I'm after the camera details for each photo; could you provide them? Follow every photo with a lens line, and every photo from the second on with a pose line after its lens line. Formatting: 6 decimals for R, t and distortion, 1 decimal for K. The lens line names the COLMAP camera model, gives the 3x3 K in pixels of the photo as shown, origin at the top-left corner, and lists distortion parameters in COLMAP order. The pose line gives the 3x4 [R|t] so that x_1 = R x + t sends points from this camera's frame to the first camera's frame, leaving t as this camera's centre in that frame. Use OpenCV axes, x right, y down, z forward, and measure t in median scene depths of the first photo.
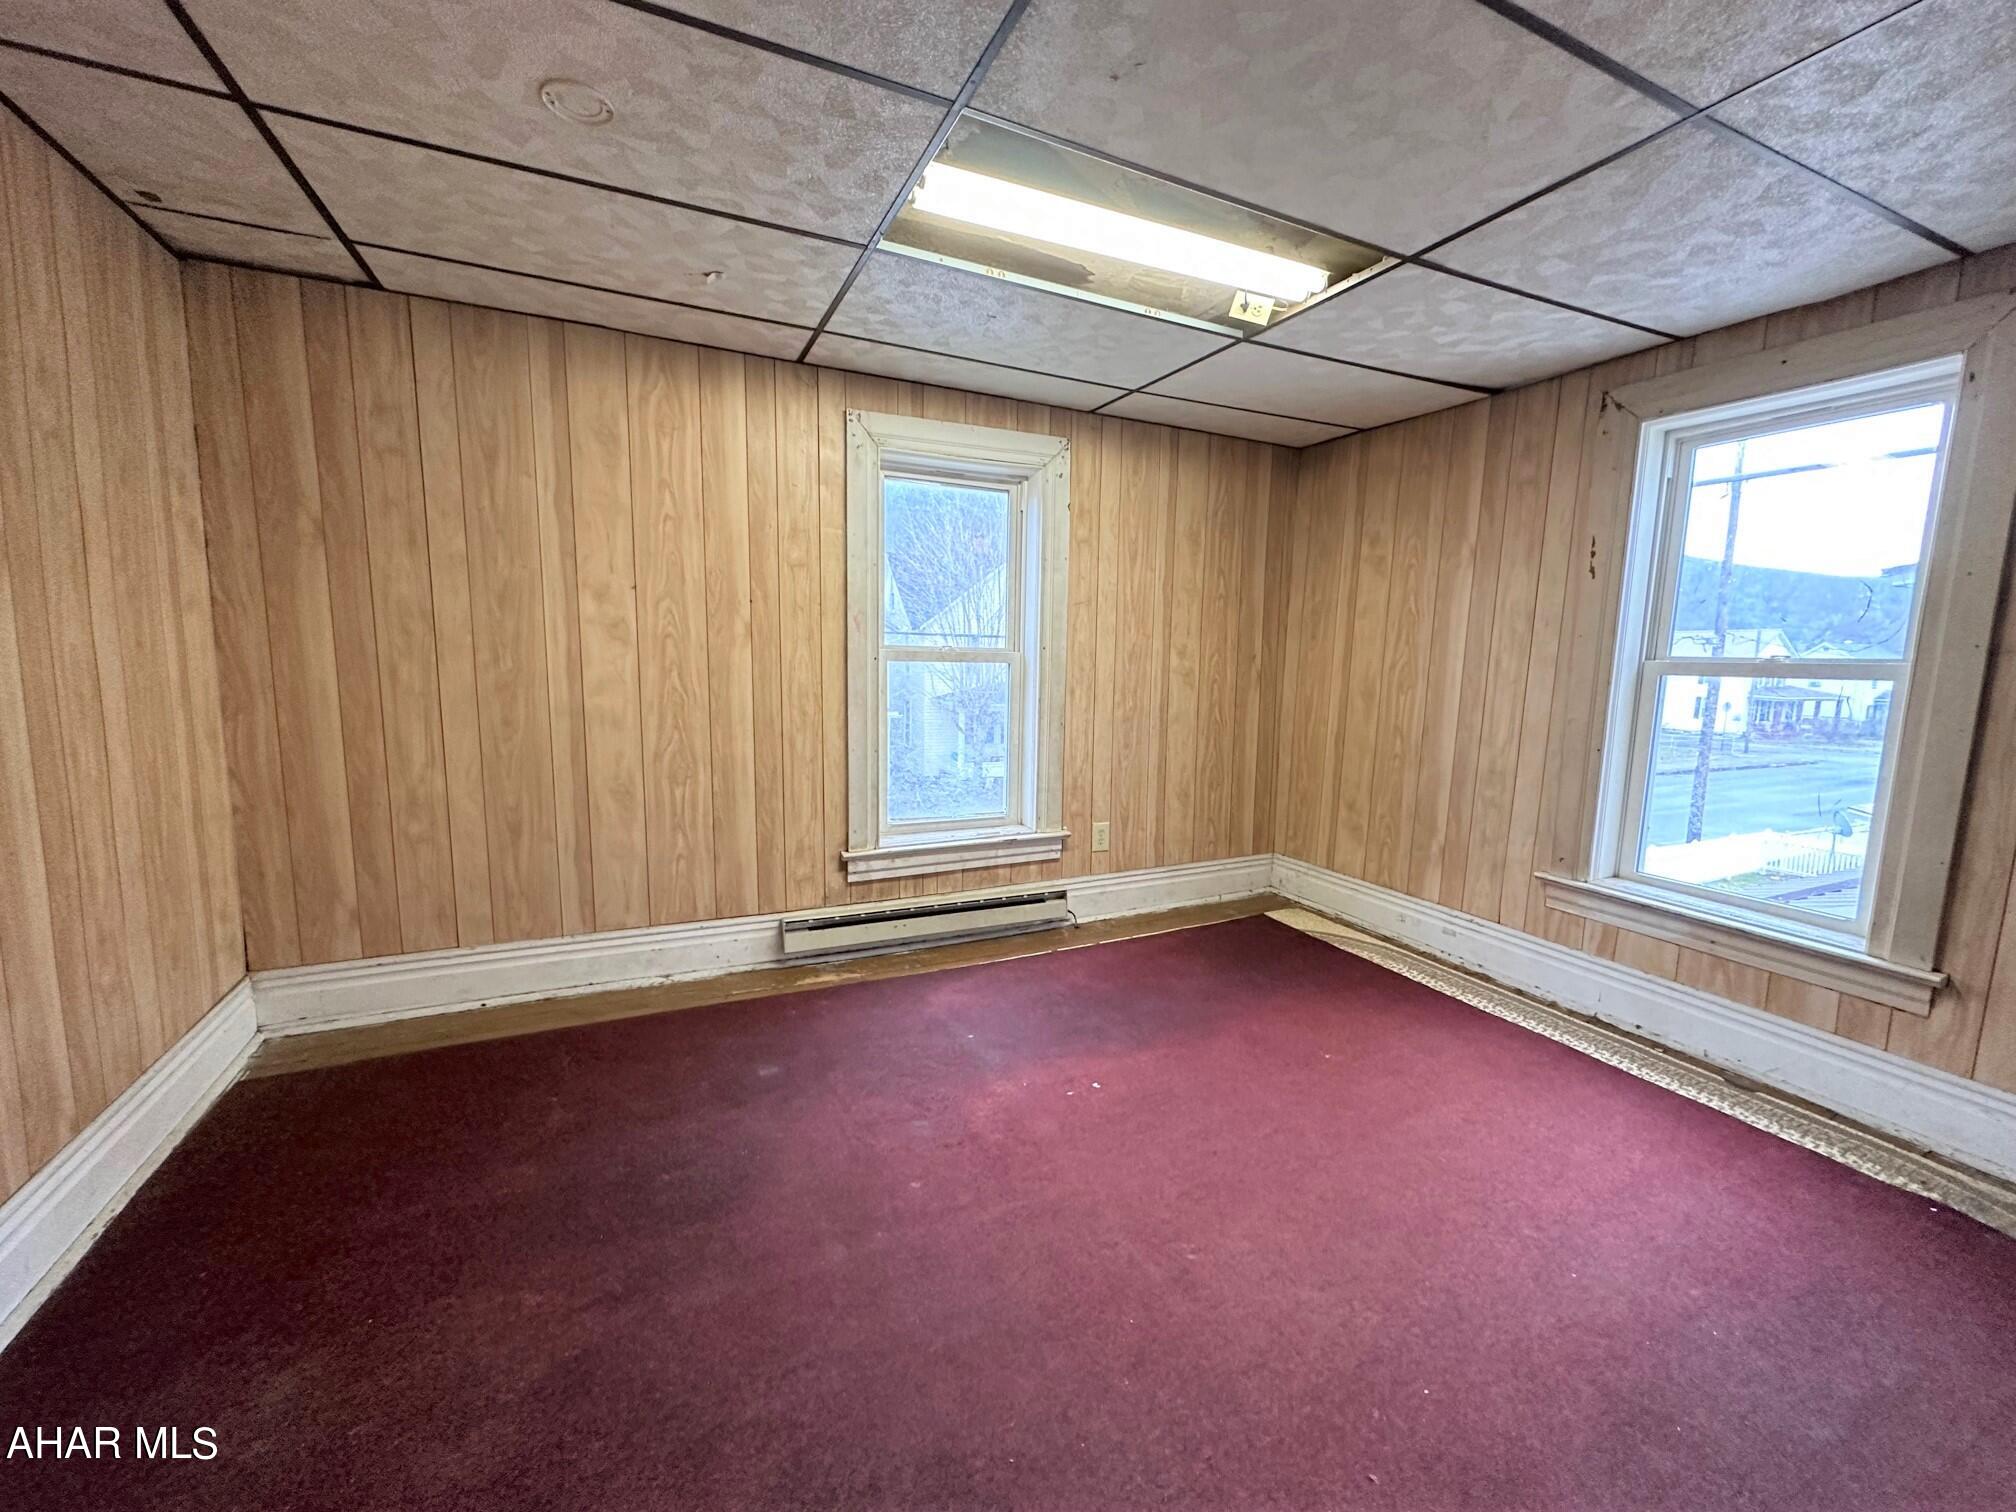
lens RADIAL K [[802.8, 0, 1002.3], [0, 802.8, 760.4], [0, 0, 1]] dist [-0.001641, 0.000858]
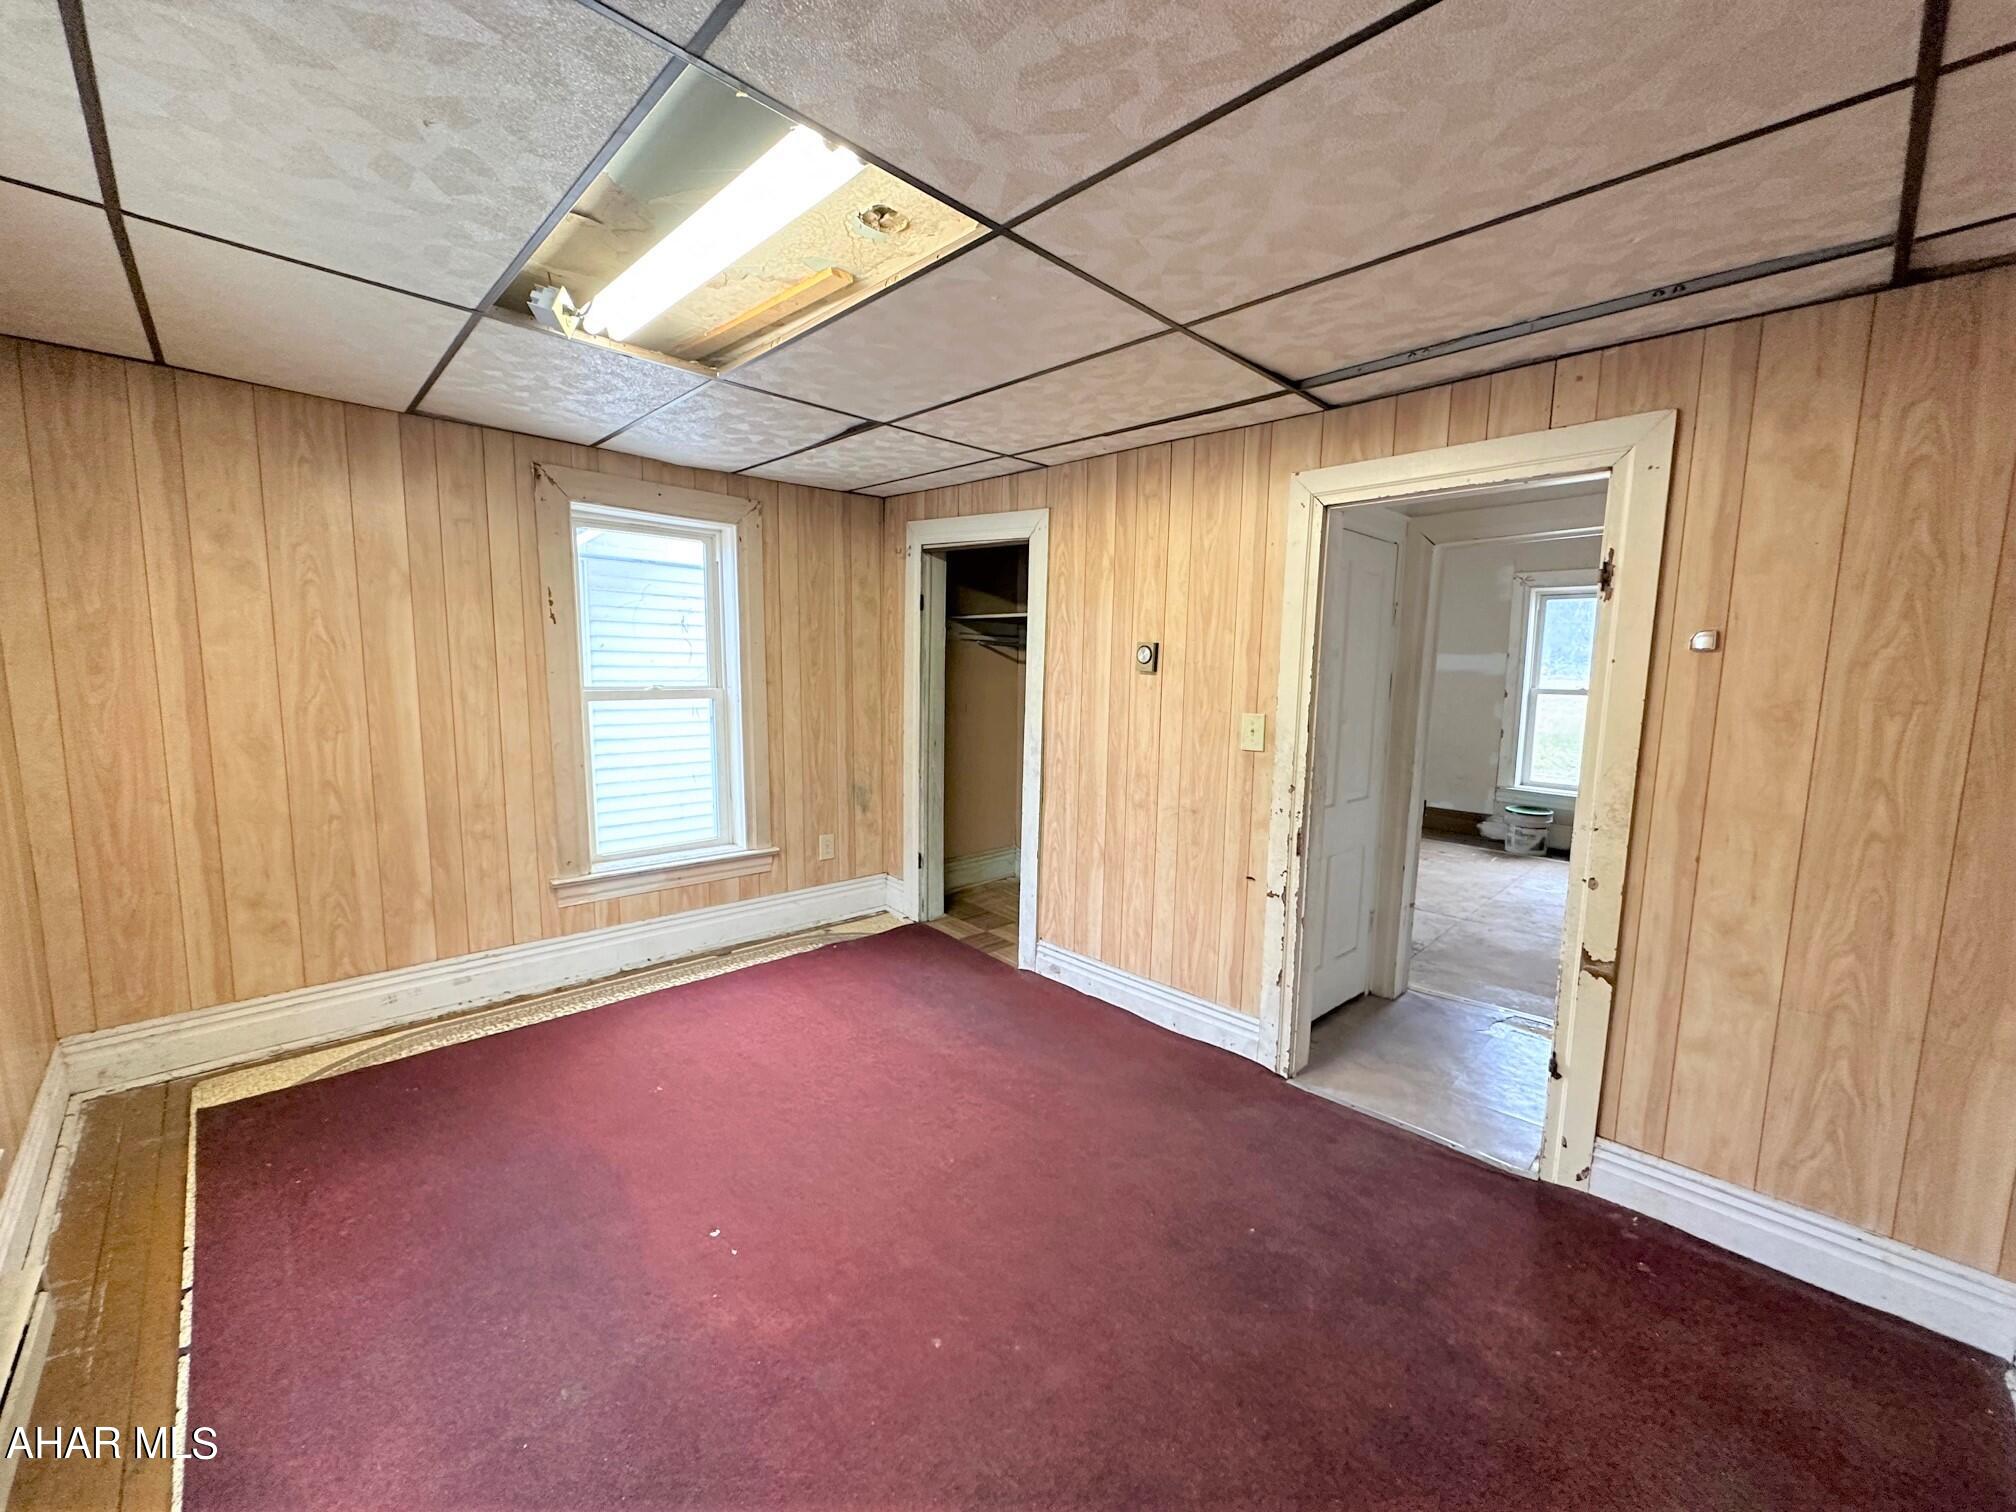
lens RADIAL K [[802.8, 0, 1013.7], [0, 802.8, 761.5], [0, 0, 1]] dist [-0.001641, 0.000858]
pose [[-0.336577, -0.141733, 0.930929, -0.574919], [0.100497, 0.977555, 0.185166, -0.168694], [-0.936278, 0.155878, -0.314779, 0.724811]]
